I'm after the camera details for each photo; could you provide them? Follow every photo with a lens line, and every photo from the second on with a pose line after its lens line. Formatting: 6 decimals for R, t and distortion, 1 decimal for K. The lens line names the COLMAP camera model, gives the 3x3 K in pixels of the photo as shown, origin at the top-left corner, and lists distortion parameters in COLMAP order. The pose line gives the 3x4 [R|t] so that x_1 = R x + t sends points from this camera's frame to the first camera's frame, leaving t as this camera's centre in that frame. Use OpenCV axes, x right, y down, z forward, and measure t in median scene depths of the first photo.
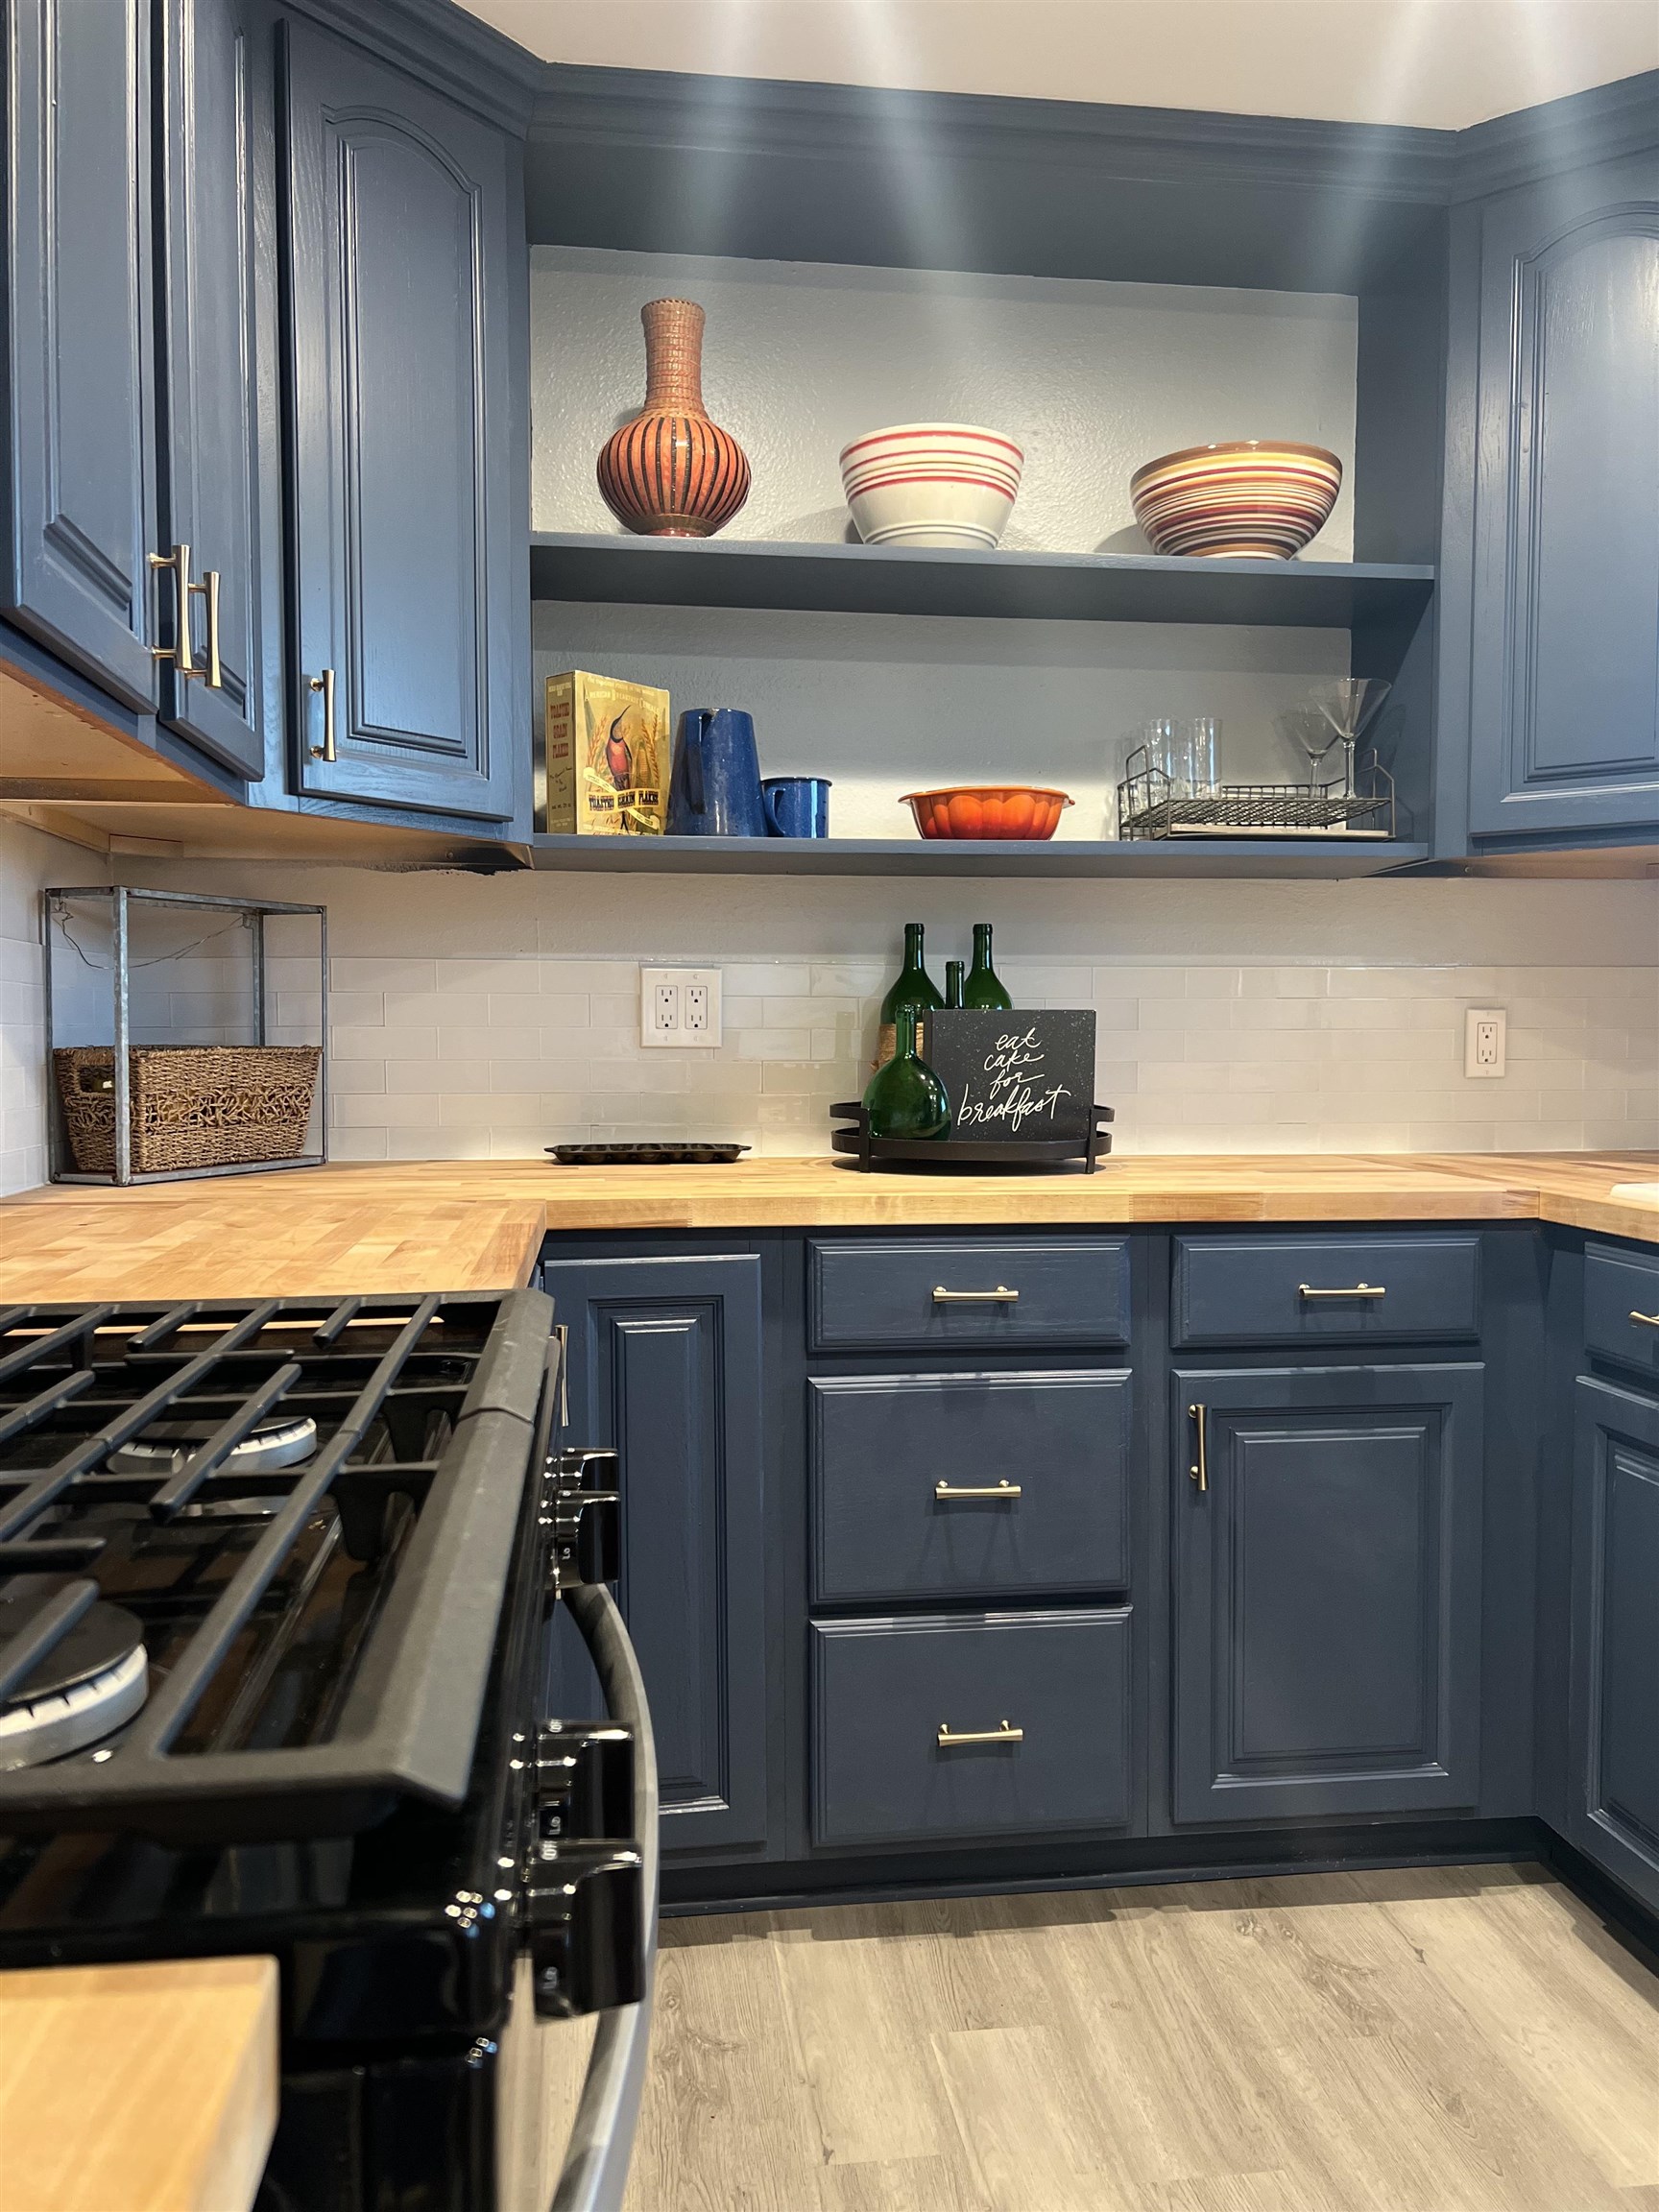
lens RADIAL K [[1647.8, 0, 809.4], [0, 1647.8, 1103.7], [0, 0, 1]] dist [0.034517, -0.036455]
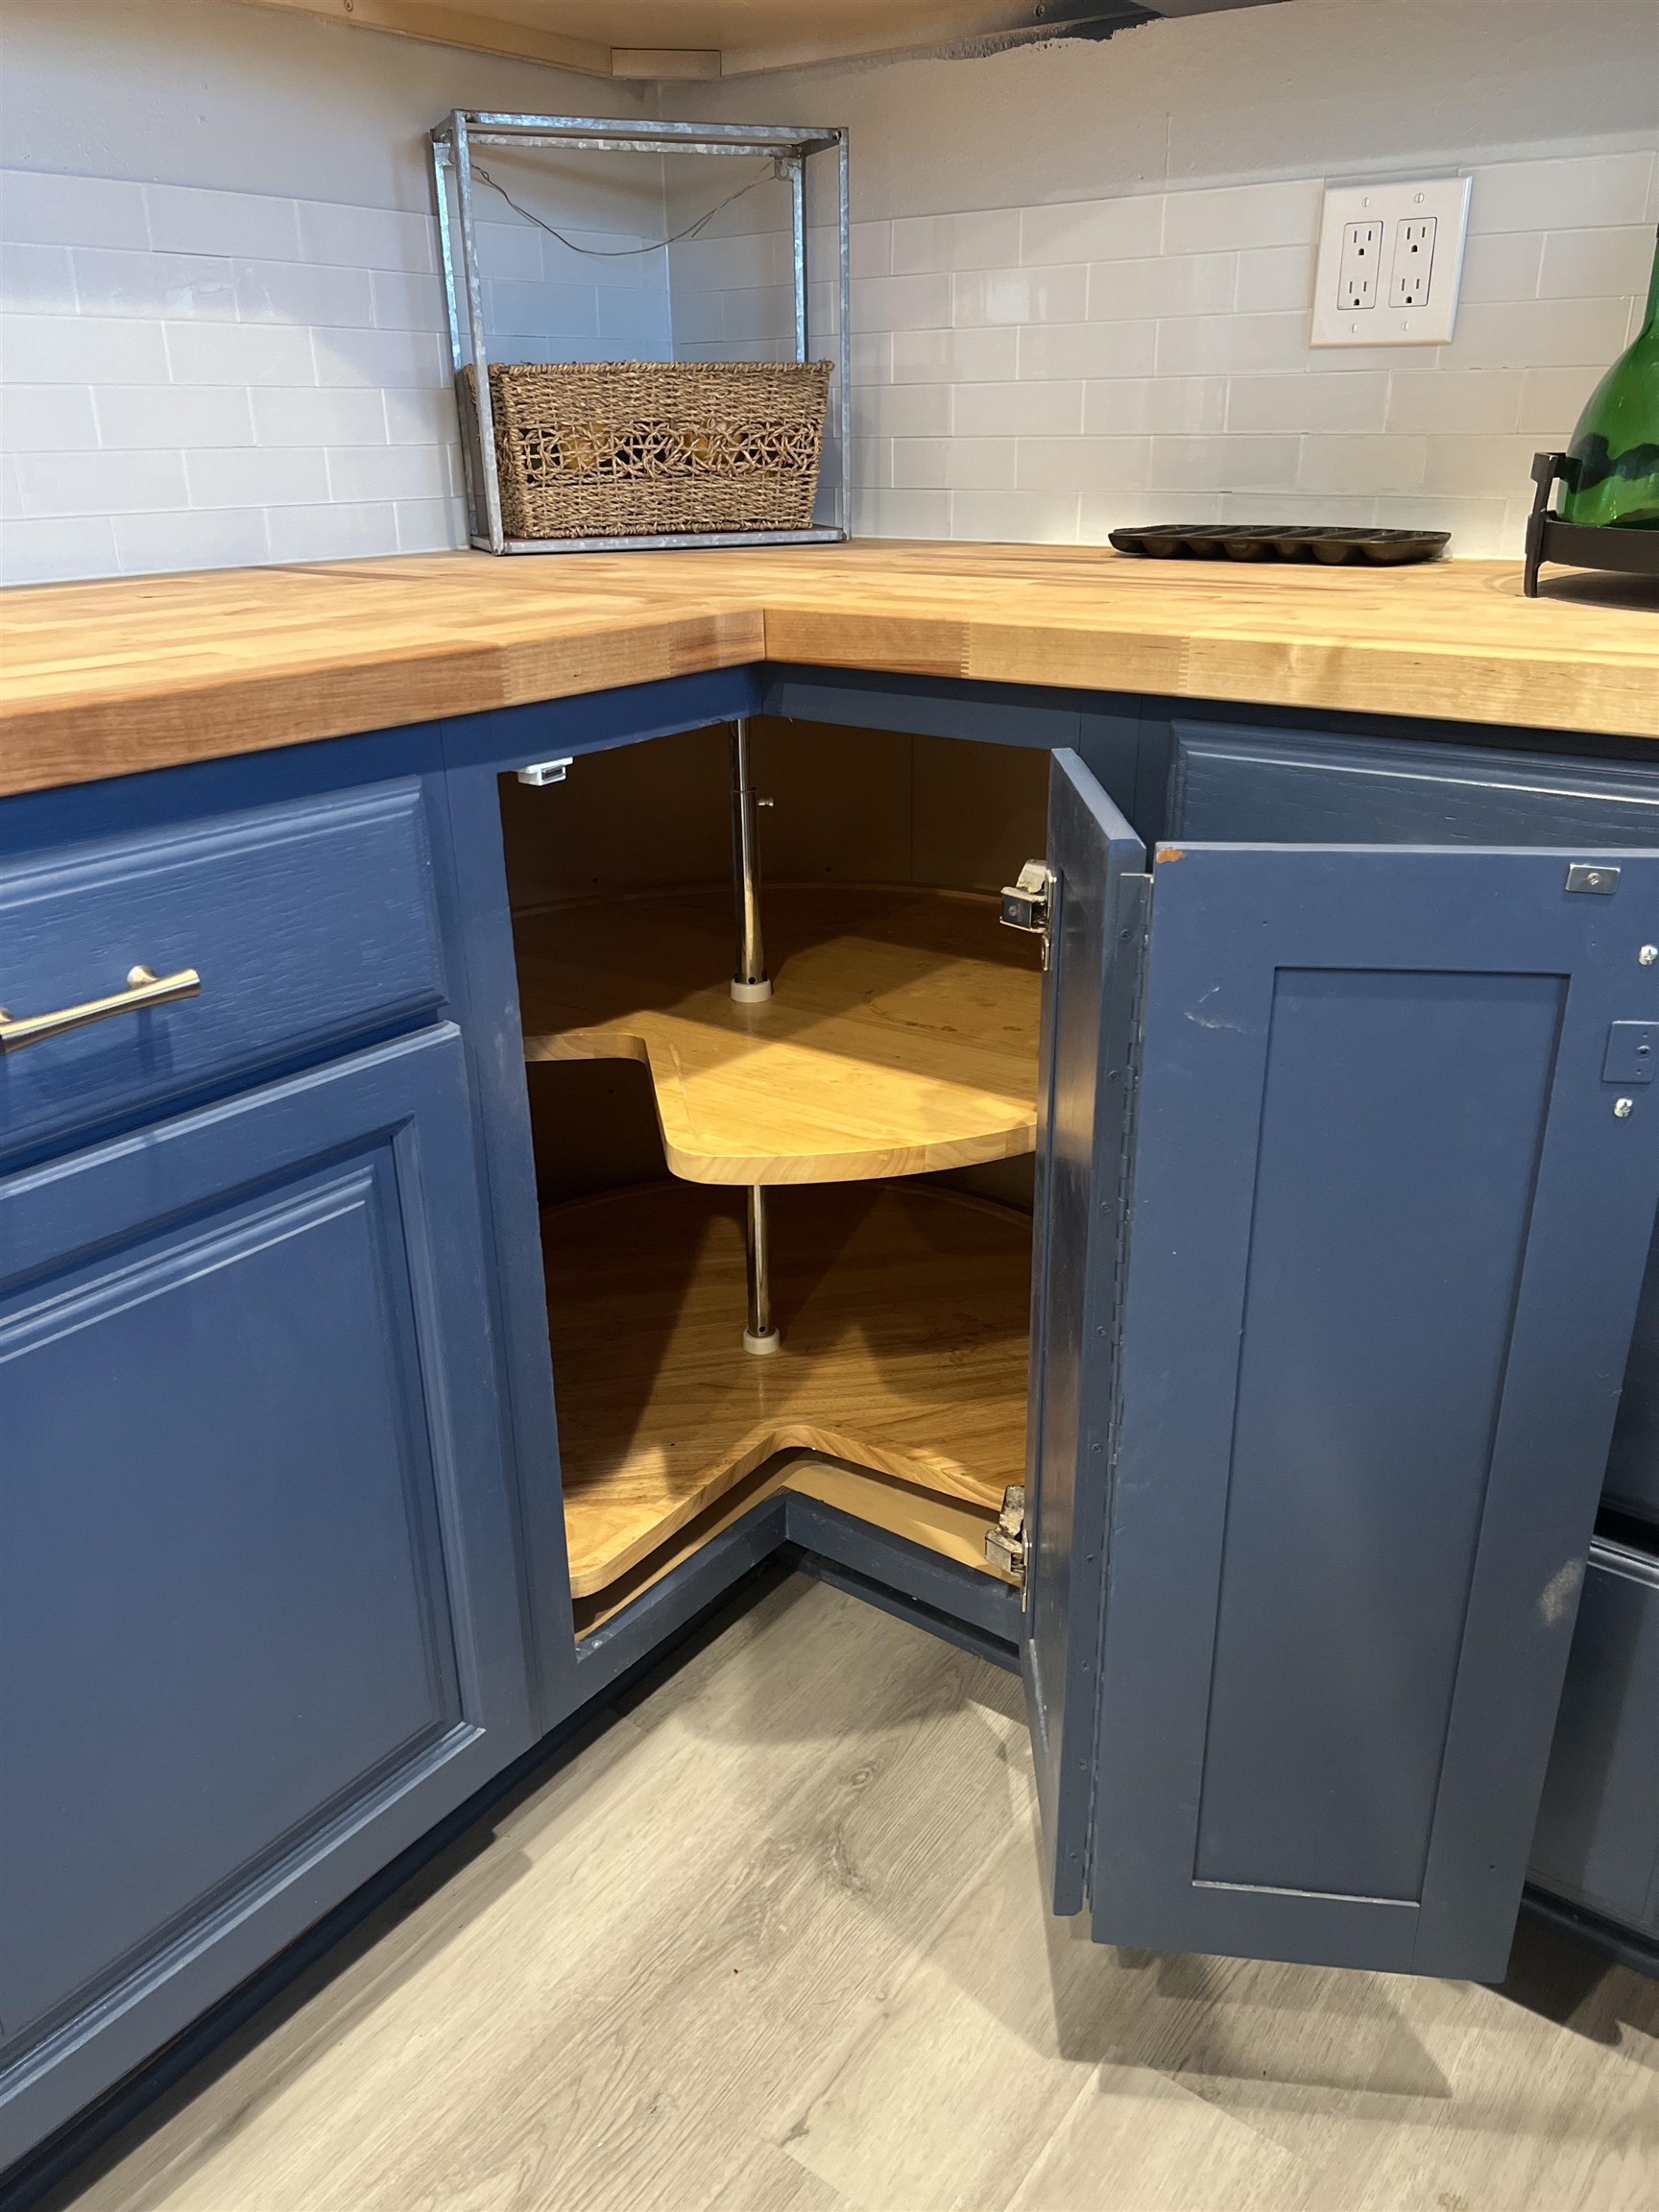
lens RADIAL K [[1647.8, 0, 809.4], [0, 1647.8, 1103.7], [0, 0, 1]] dist [0.034517, -0.036455]
pose [[0.718765, 0.257060, -0.645986, 0.234214], [-0.015445, 0.934812, 0.354808, 0.010902], [0.695082, -0.245046, 0.675880, 0.457978]]
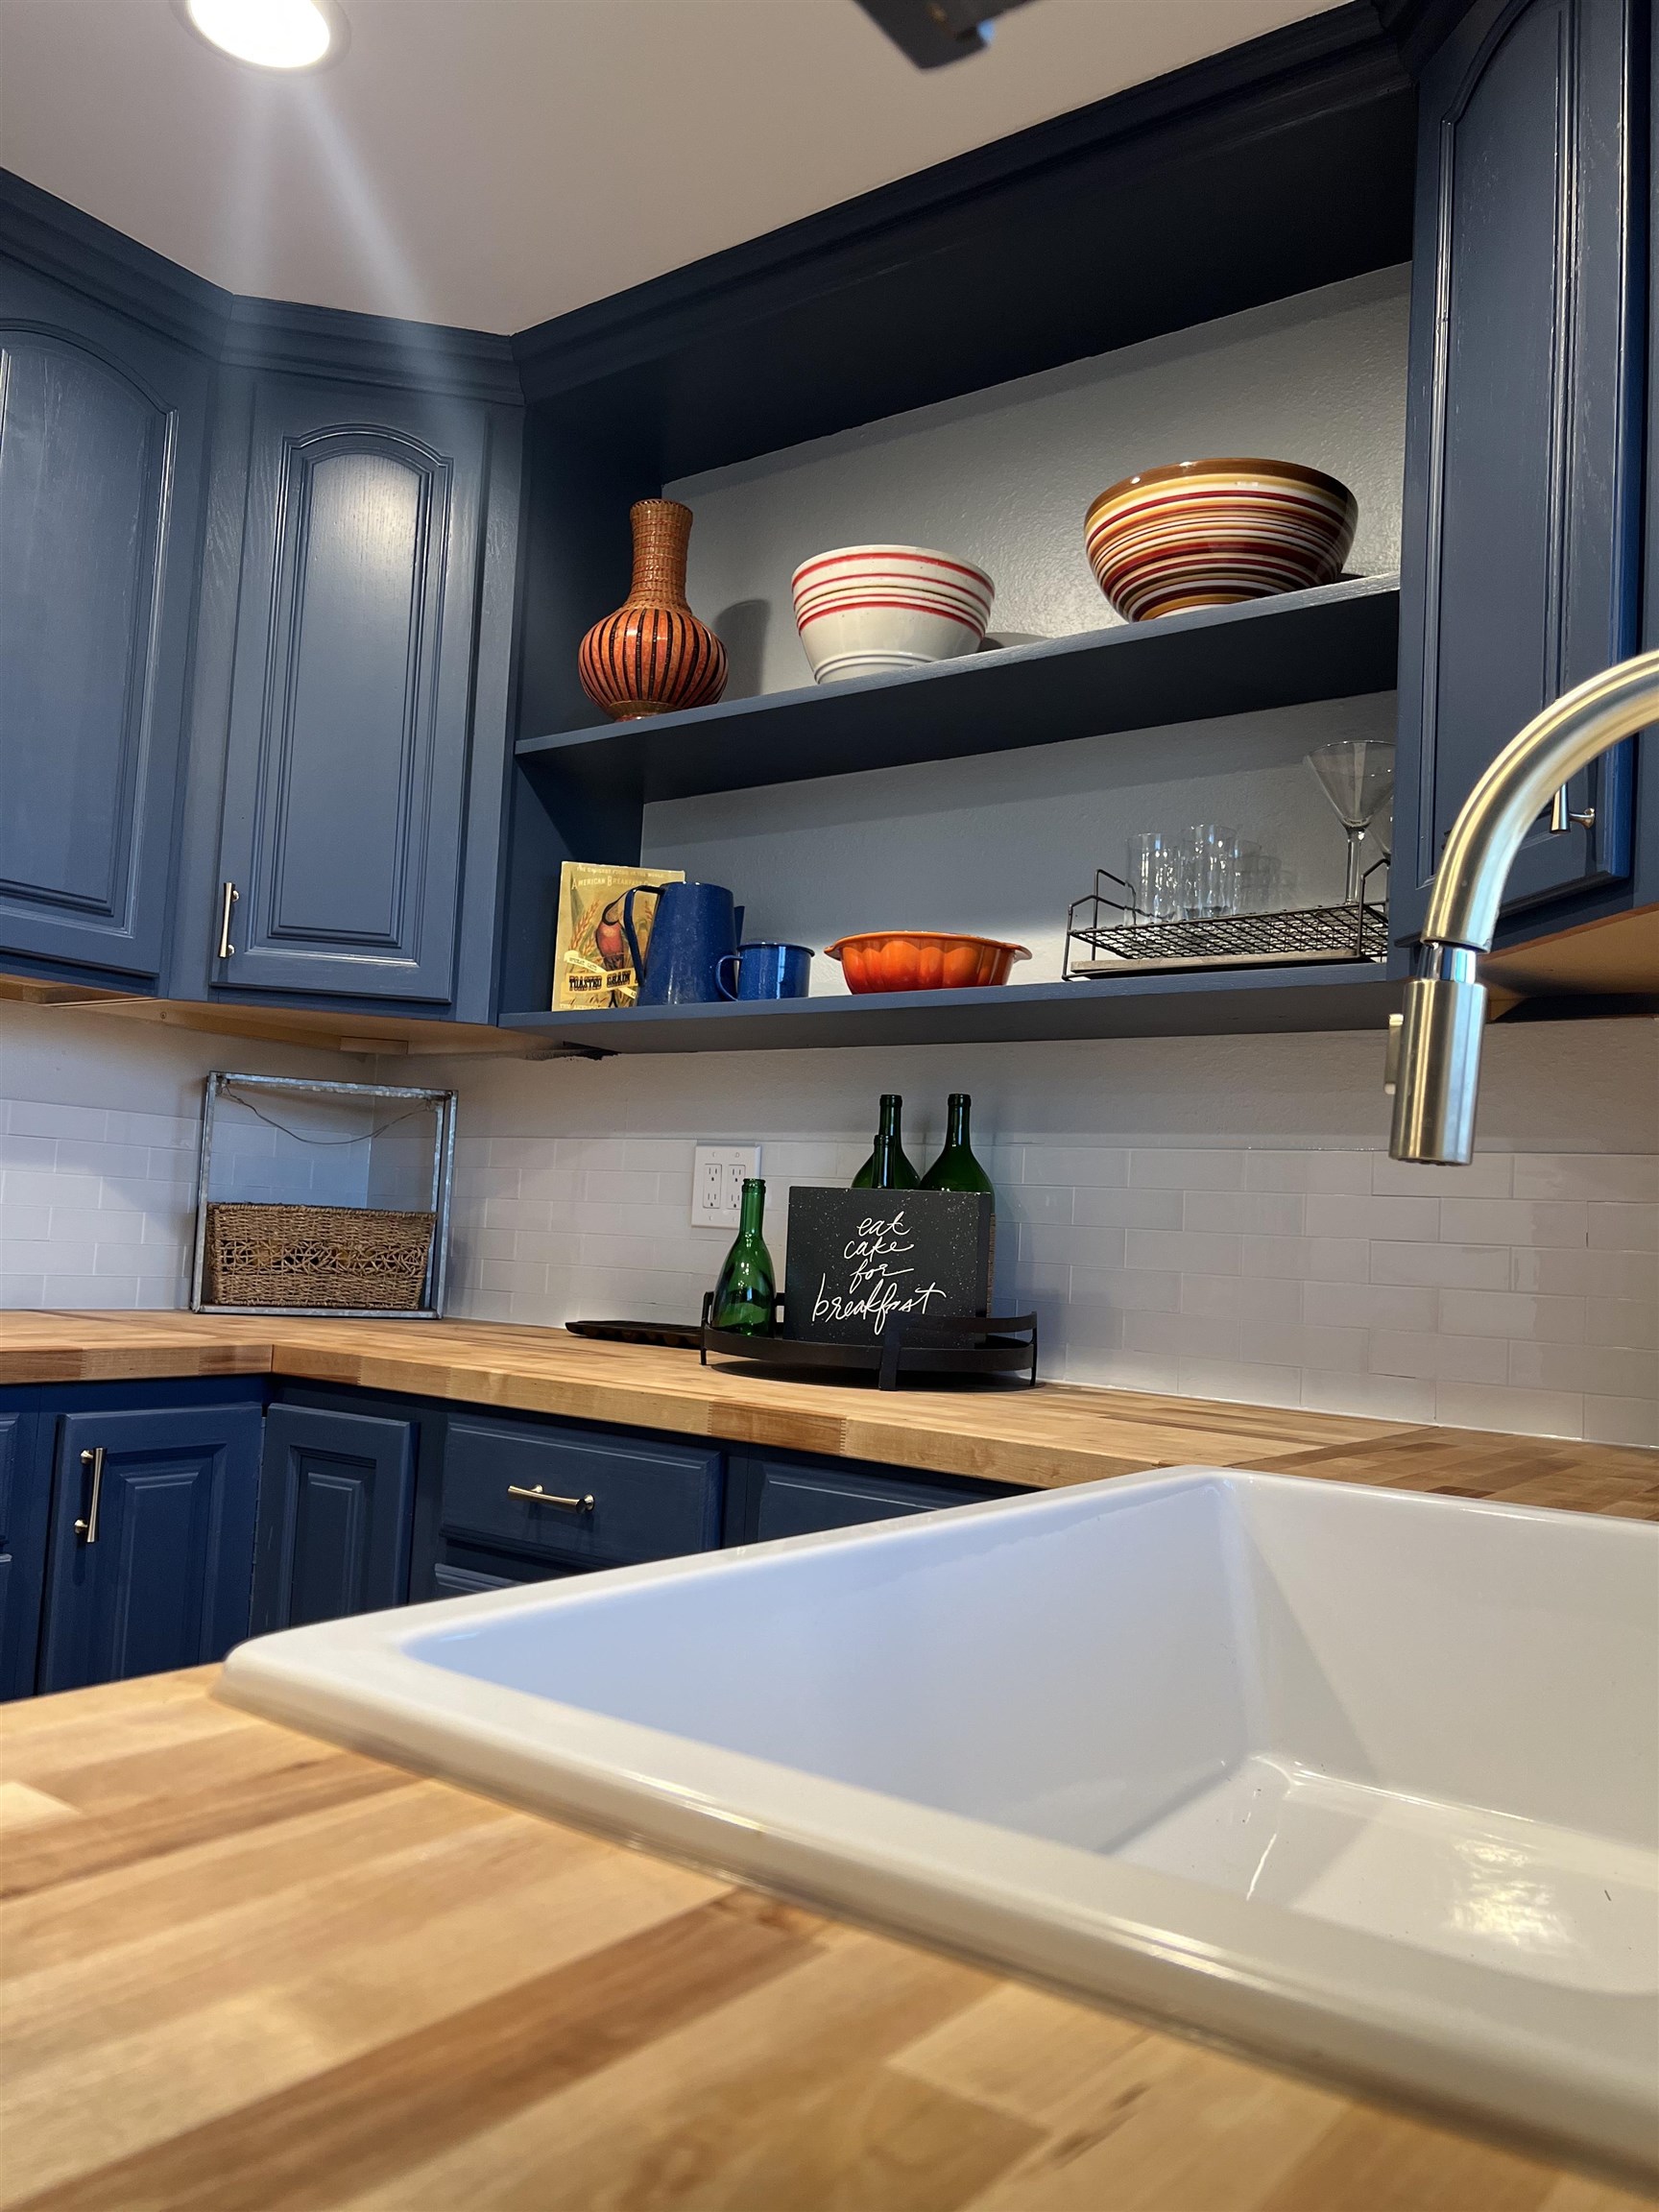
lens RADIAL K [[1592.1, 0, 829.5], [0, 1592.1, 1106.0], [0, 0, 1]] dist [-0.002622, -0.002952]
pose [[0.750374, -0.017412, -0.660784, 0.644717], [-0.077963, 0.990344, -0.114630, -0.003478], [0.656400, 0.137532, 0.741771, 0.369246]]
